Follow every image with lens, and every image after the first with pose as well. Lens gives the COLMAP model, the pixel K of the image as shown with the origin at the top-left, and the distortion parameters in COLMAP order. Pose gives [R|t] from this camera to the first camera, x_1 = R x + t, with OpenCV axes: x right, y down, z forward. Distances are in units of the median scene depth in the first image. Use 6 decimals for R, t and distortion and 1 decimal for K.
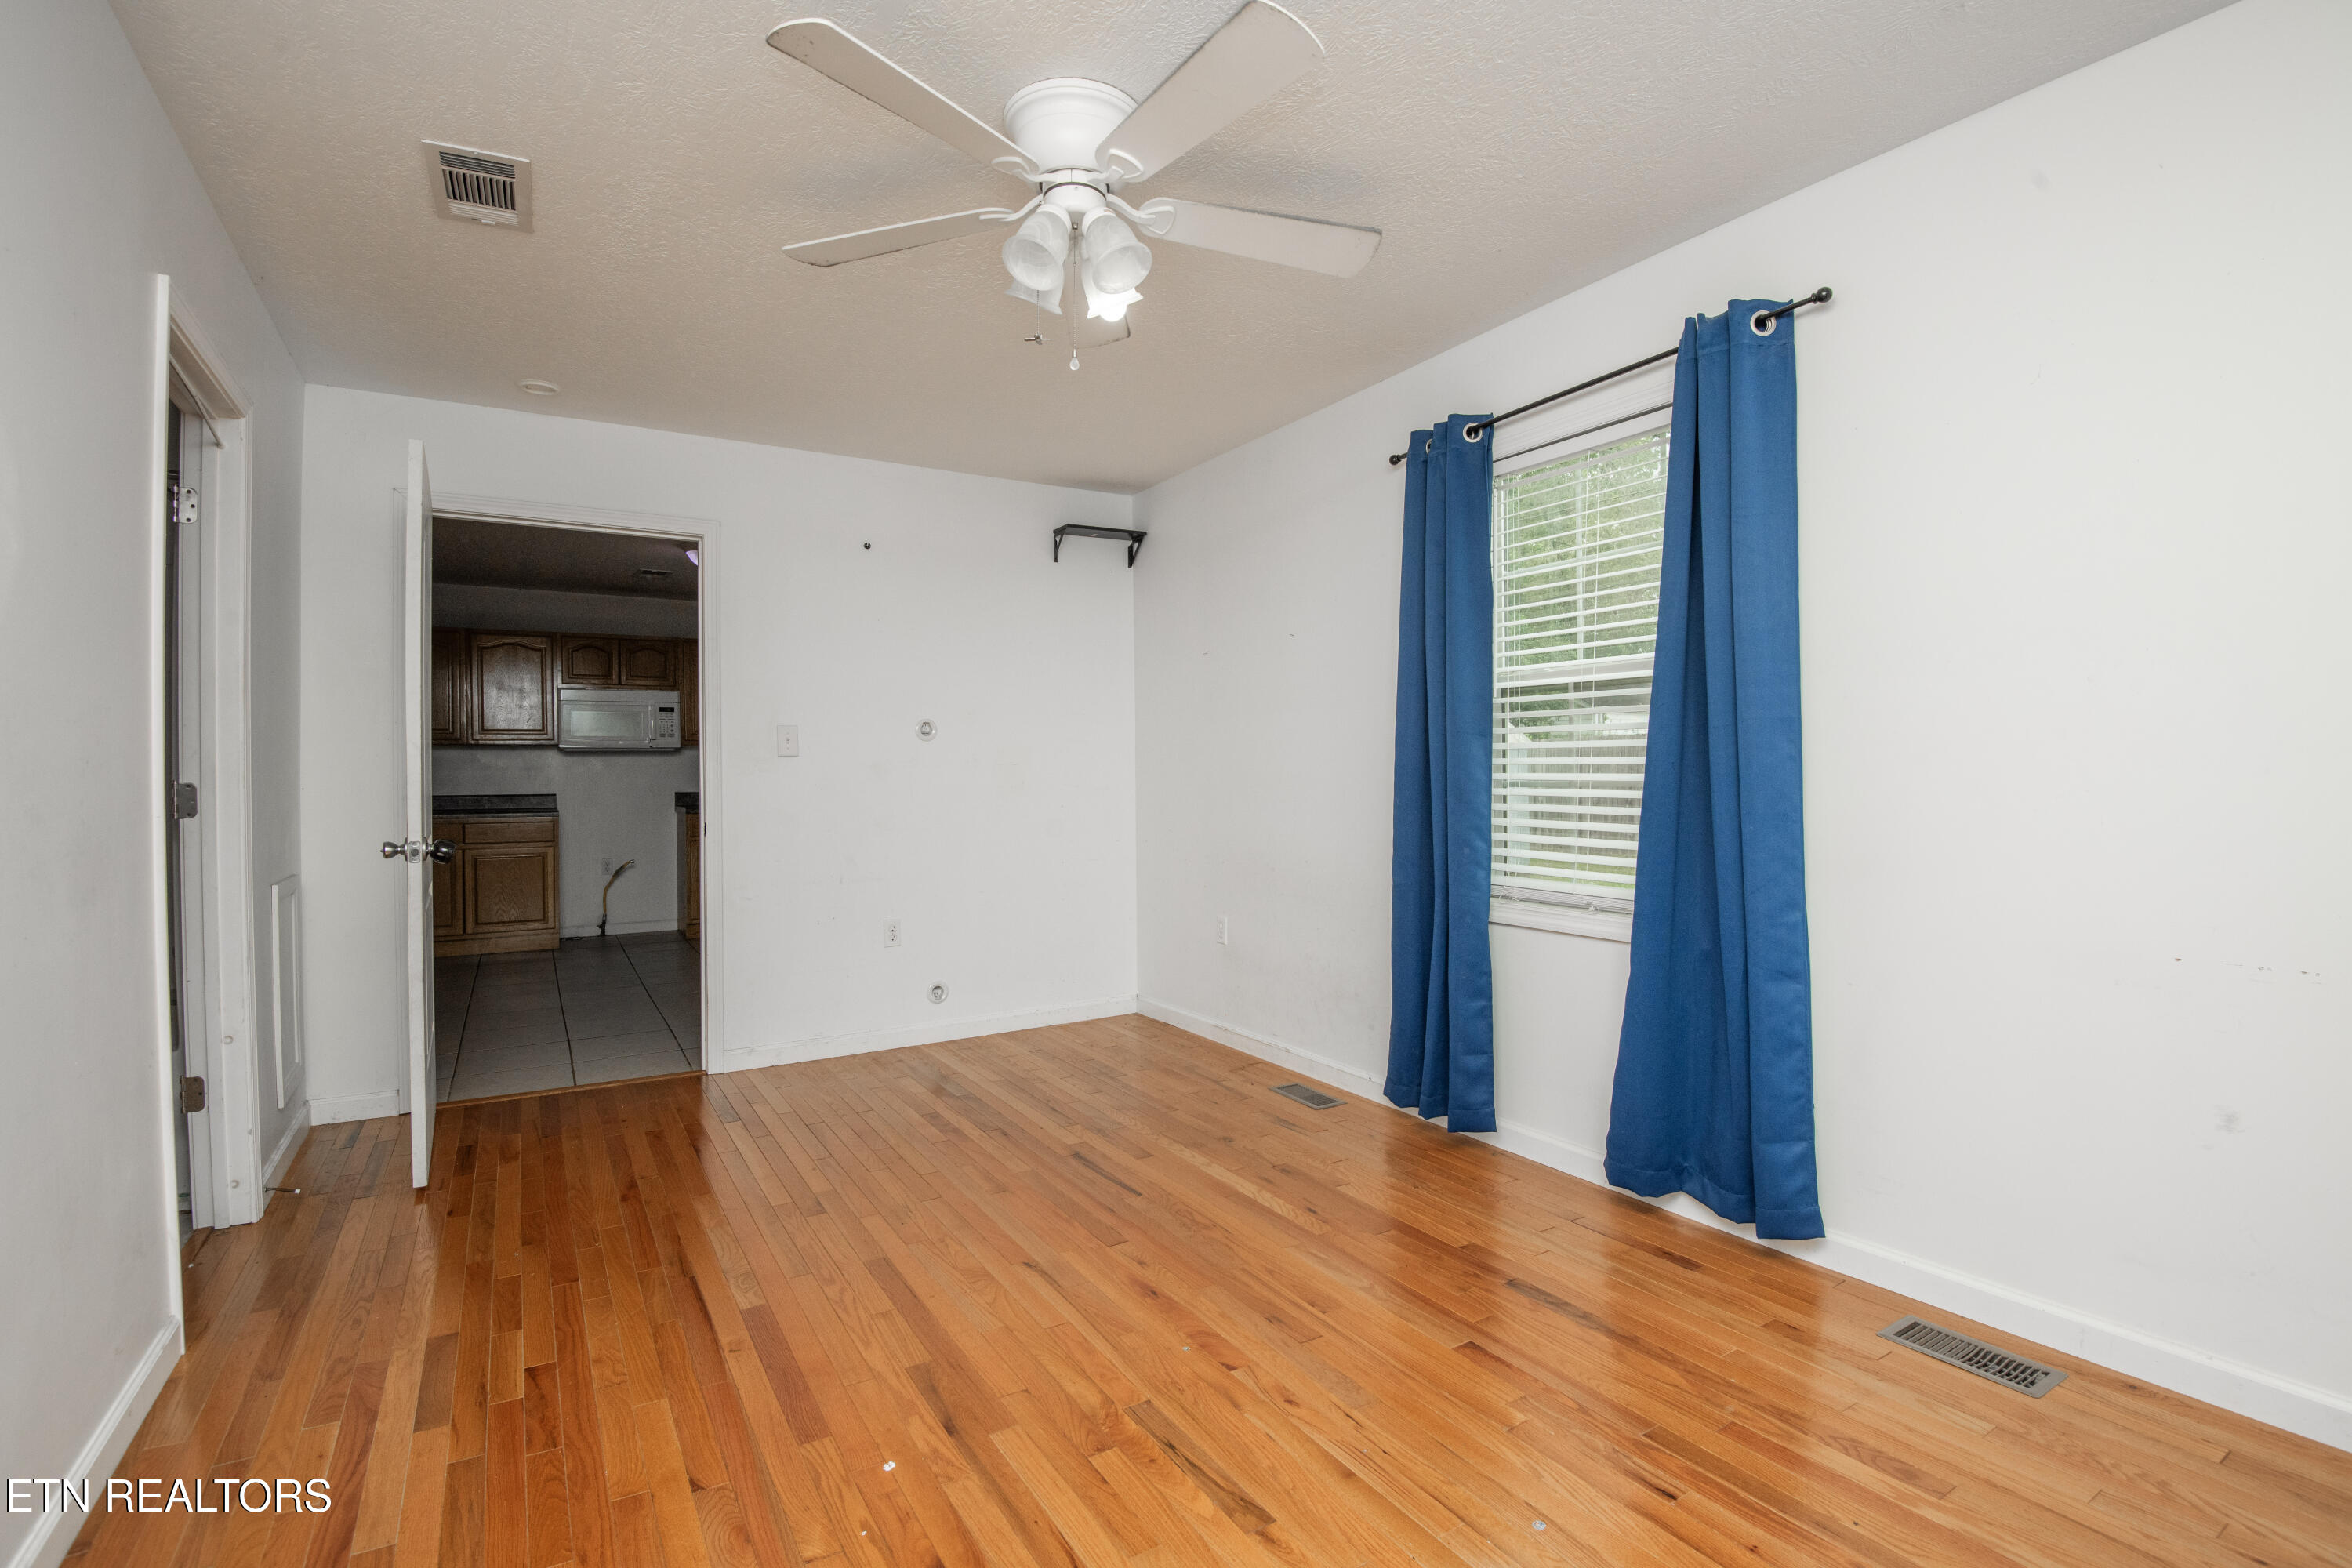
lens RADIAL K [[1084.4, 0, 1186.9], [0, 1084.4, 780.9], [0, 0, 1]] dist [-0.004836, -0.025186]
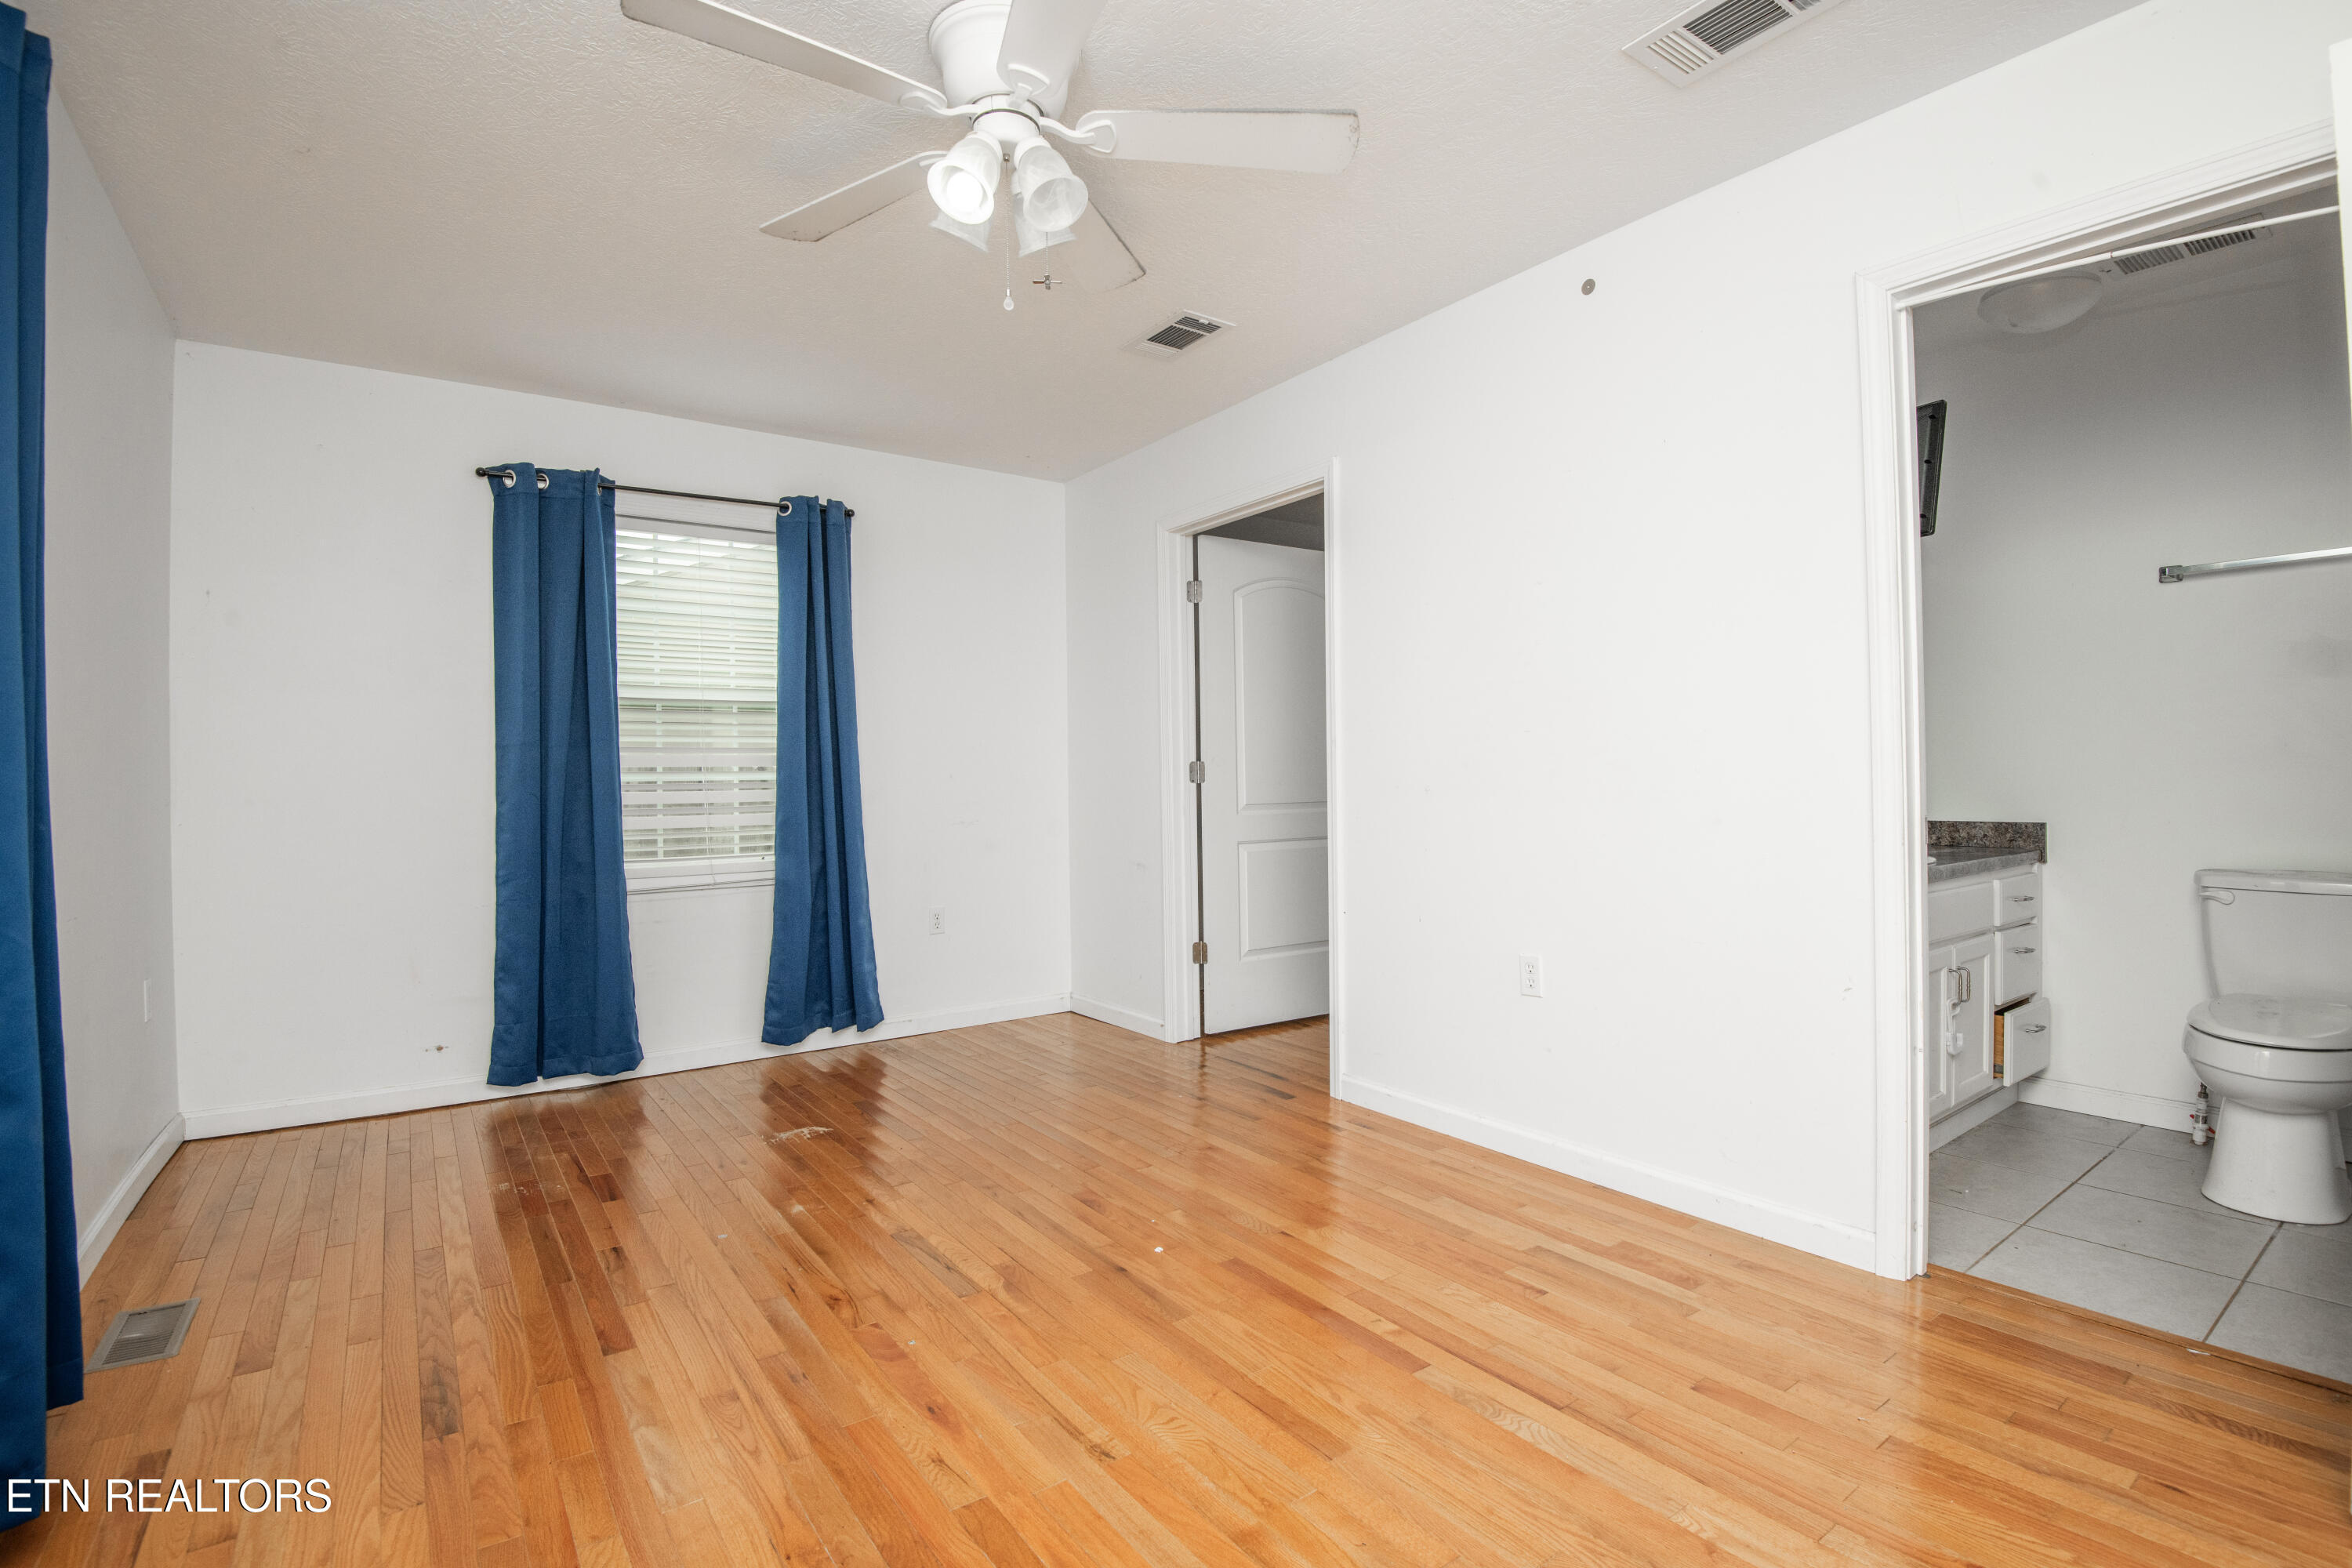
lens RADIAL K [[1084.4, 0, 1186.9], [0, 1084.4, 780.9], [0, 0, 1]] dist [-0.004836, -0.025186]
pose [[-0.996489, 0.020287, -0.081234, -0.182658], [0.020342, 0.999793, 0.000157, 0.032168], [0.081220, -0.001496, -0.996695, 2.054063]]
